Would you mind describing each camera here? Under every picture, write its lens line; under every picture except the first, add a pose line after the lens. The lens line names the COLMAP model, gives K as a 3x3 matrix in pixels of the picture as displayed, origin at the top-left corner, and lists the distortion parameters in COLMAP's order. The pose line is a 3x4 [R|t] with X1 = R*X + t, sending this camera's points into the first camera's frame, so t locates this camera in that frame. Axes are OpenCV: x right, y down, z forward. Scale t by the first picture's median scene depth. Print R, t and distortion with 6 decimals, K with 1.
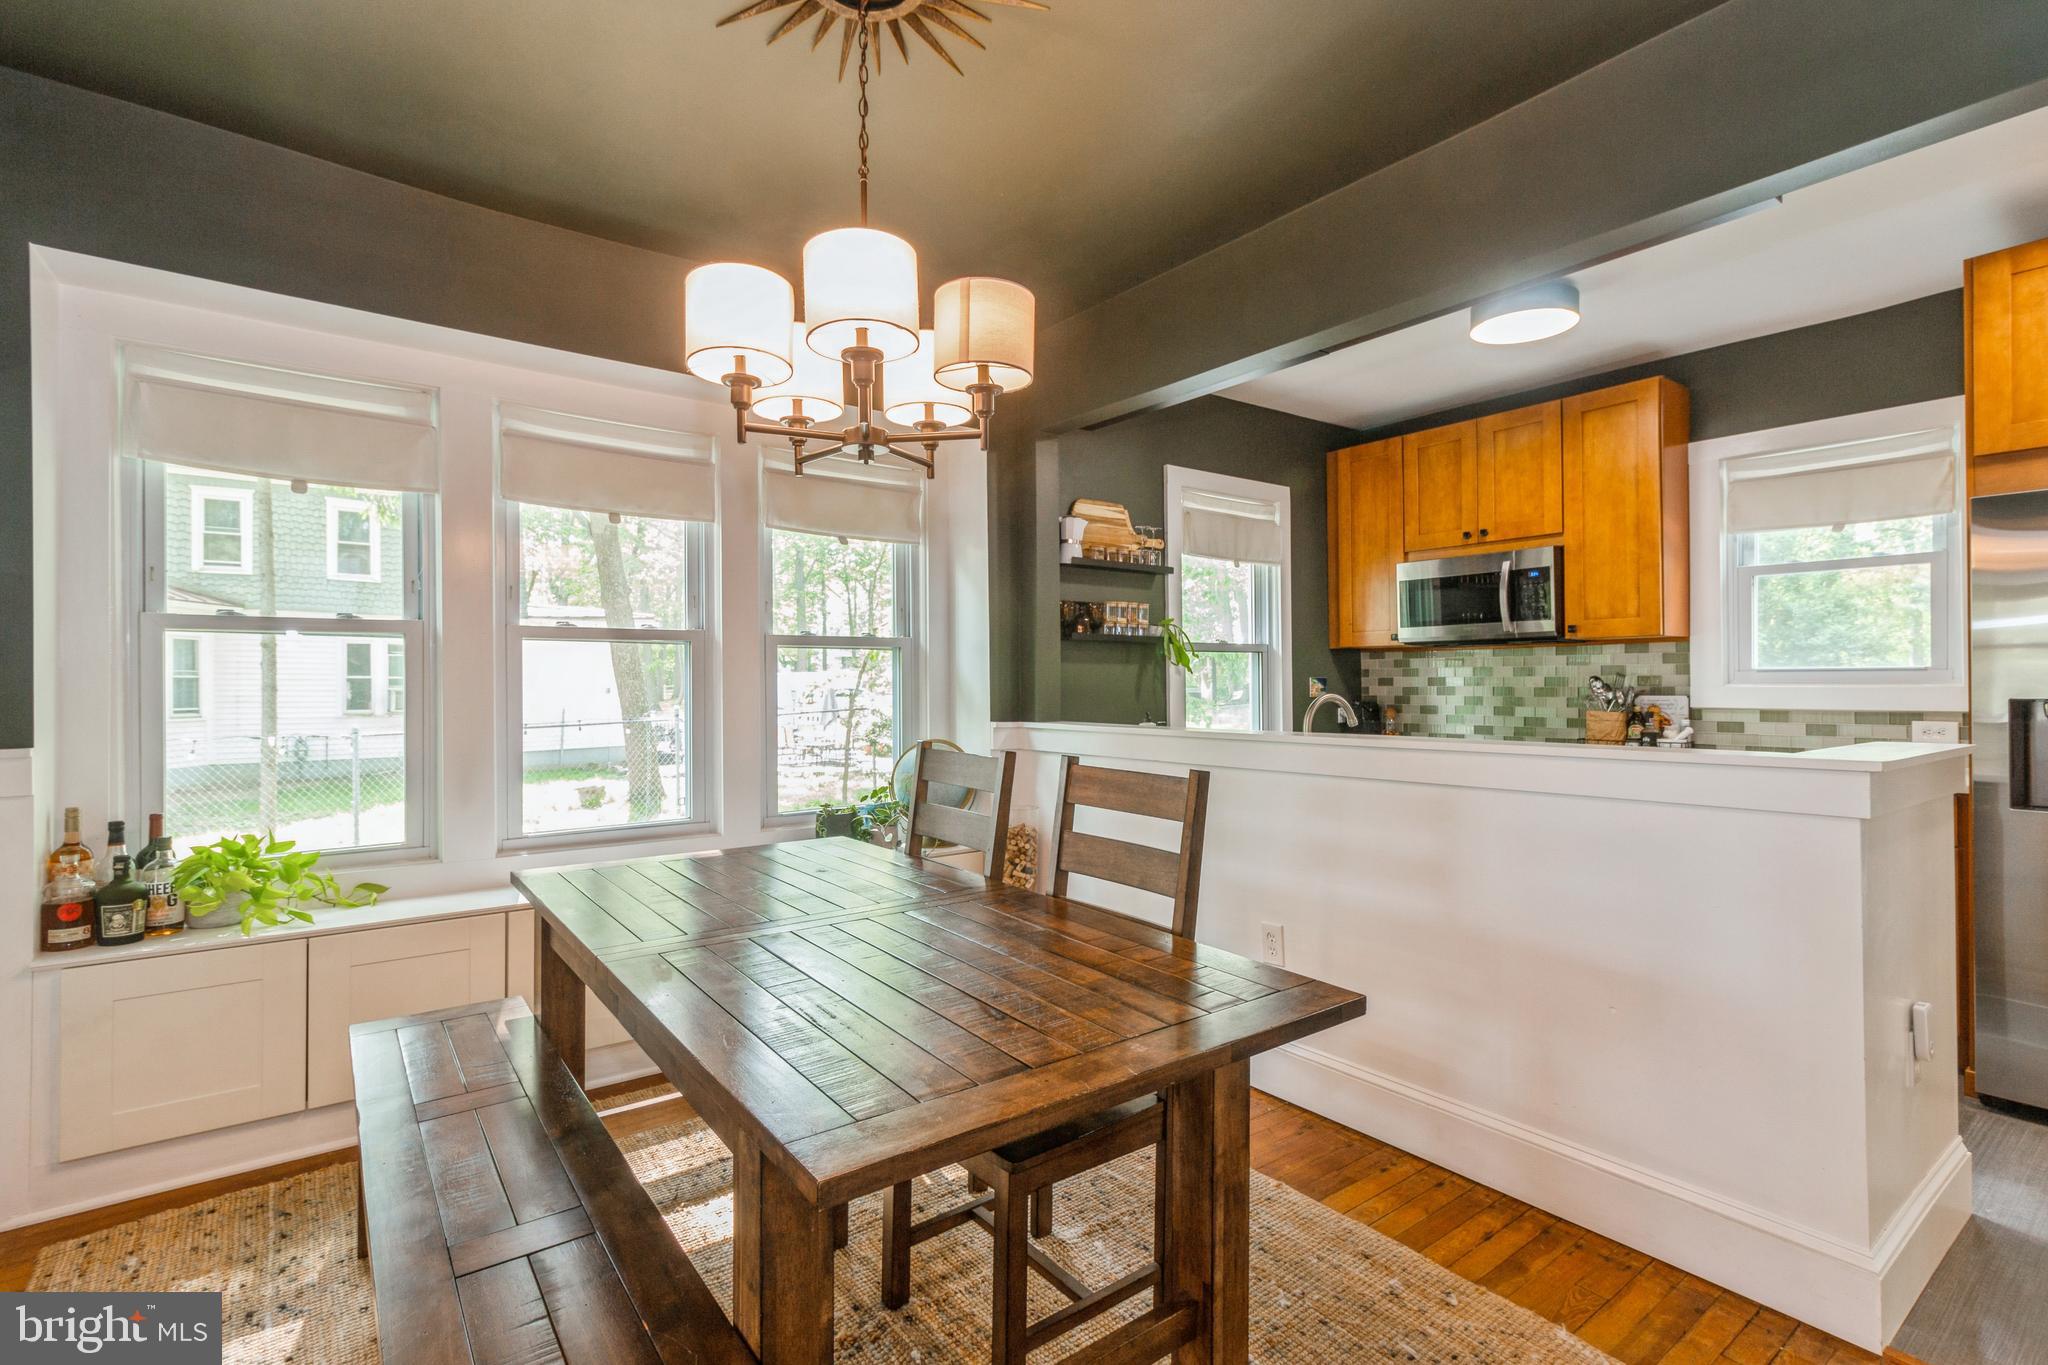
lens RADIAL K [[949.8, 0, 1024.0], [0, 949.8, 682.5], [0, 0, 1]] dist [-0.001451, 0.000076]
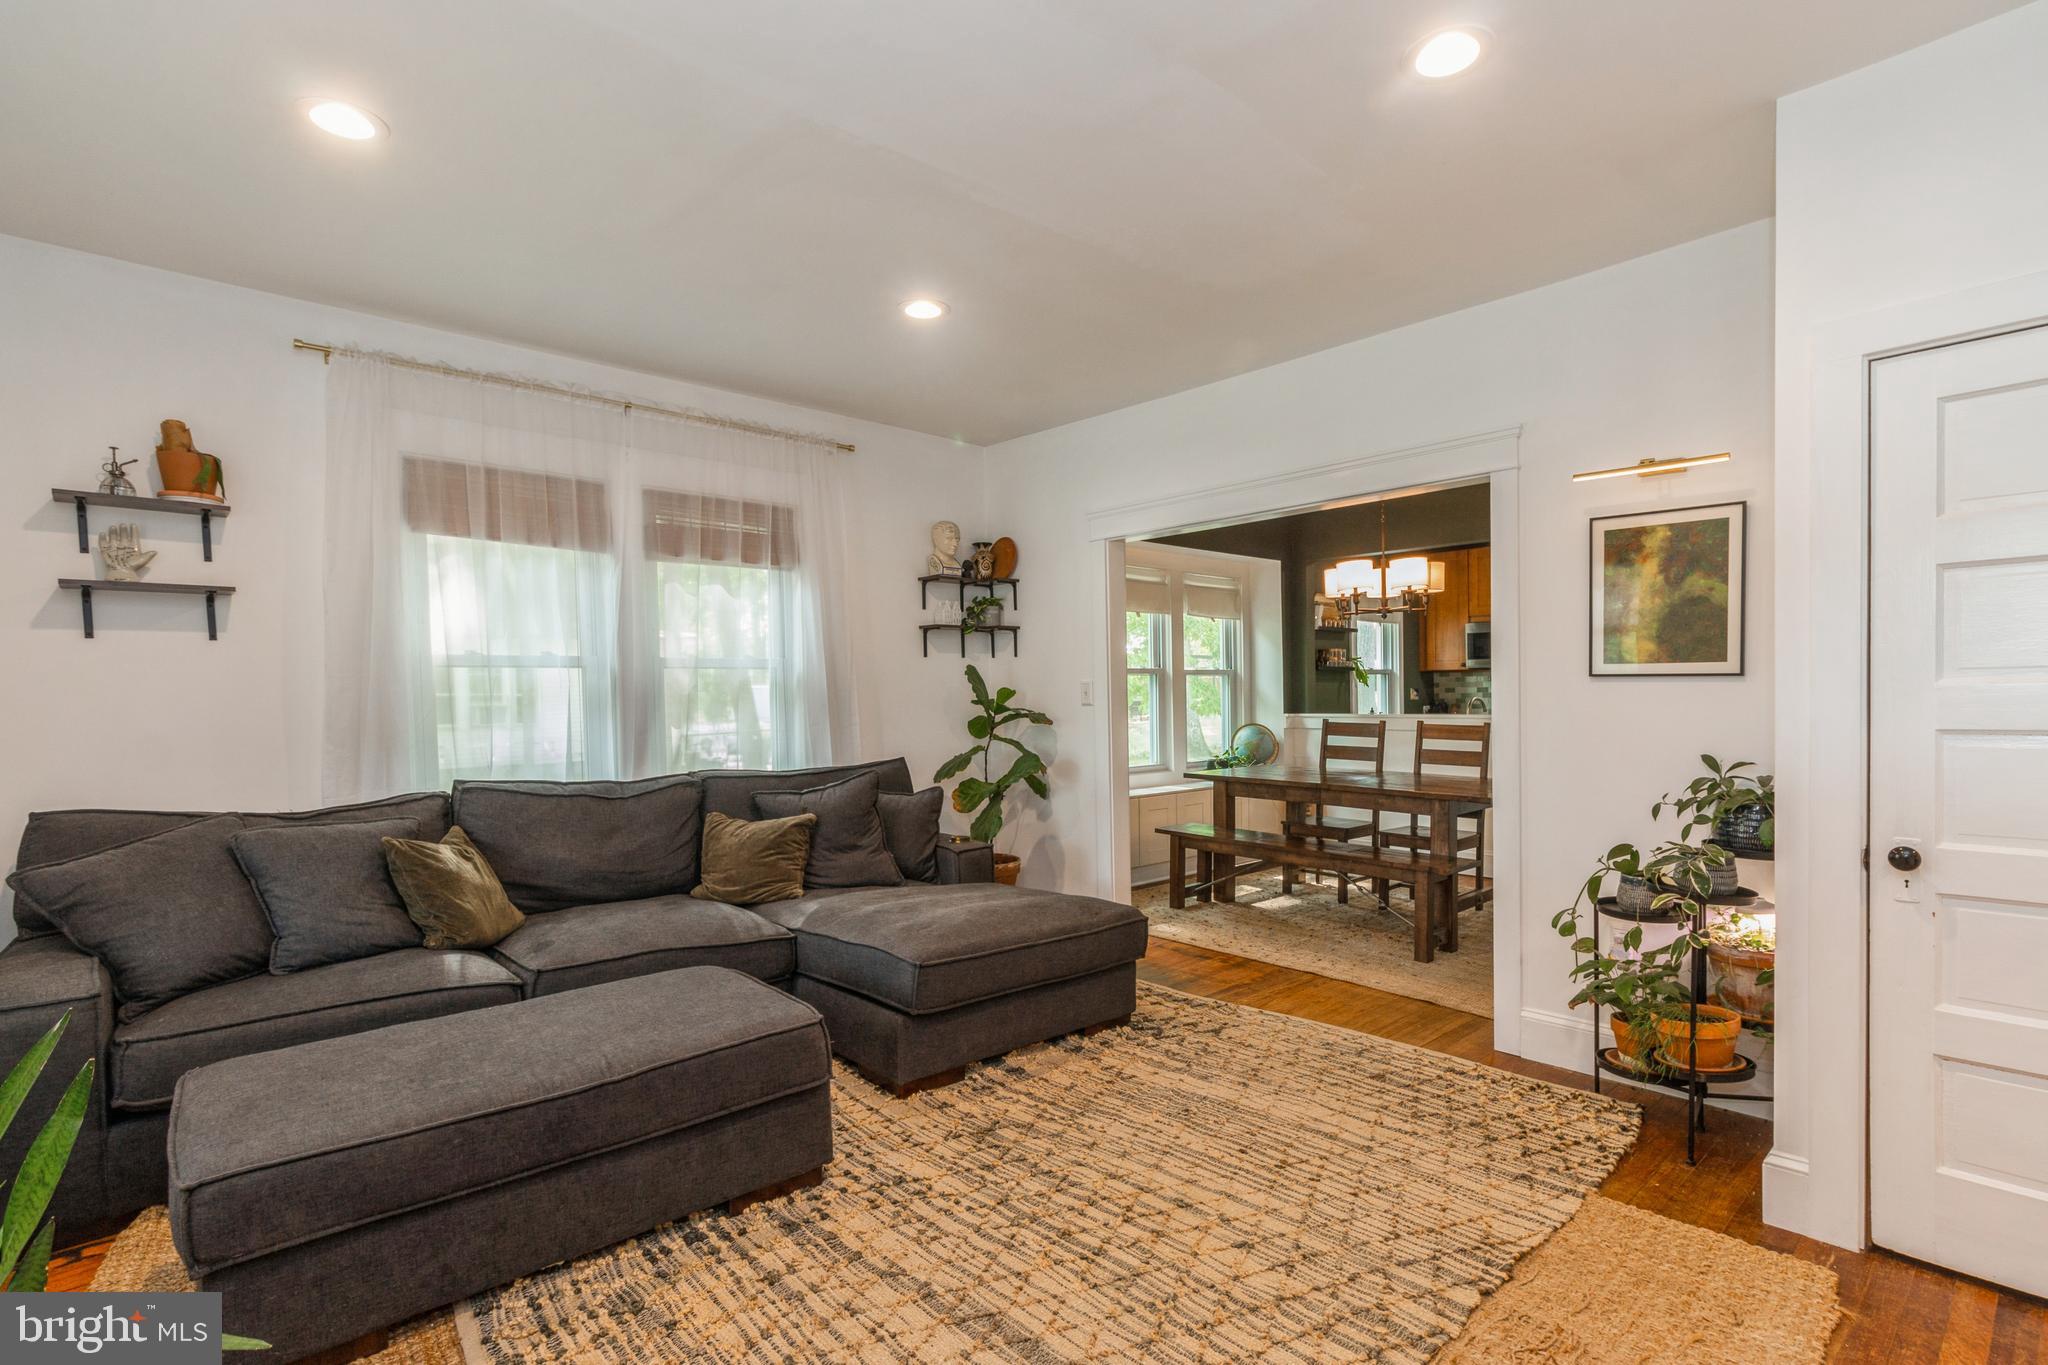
lens RADIAL K [[949.8, 0, 1024.0], [0, 949.8, 682.5], [0, 0, 1]] dist [-0.001451, 0.000076]
pose [[0.996704, -0.003024, 0.081069, -0.658020], [0.003159, 0.999994, -0.001538, -0.017959], [-0.081063, 0.001789, 0.996707, -0.812131]]
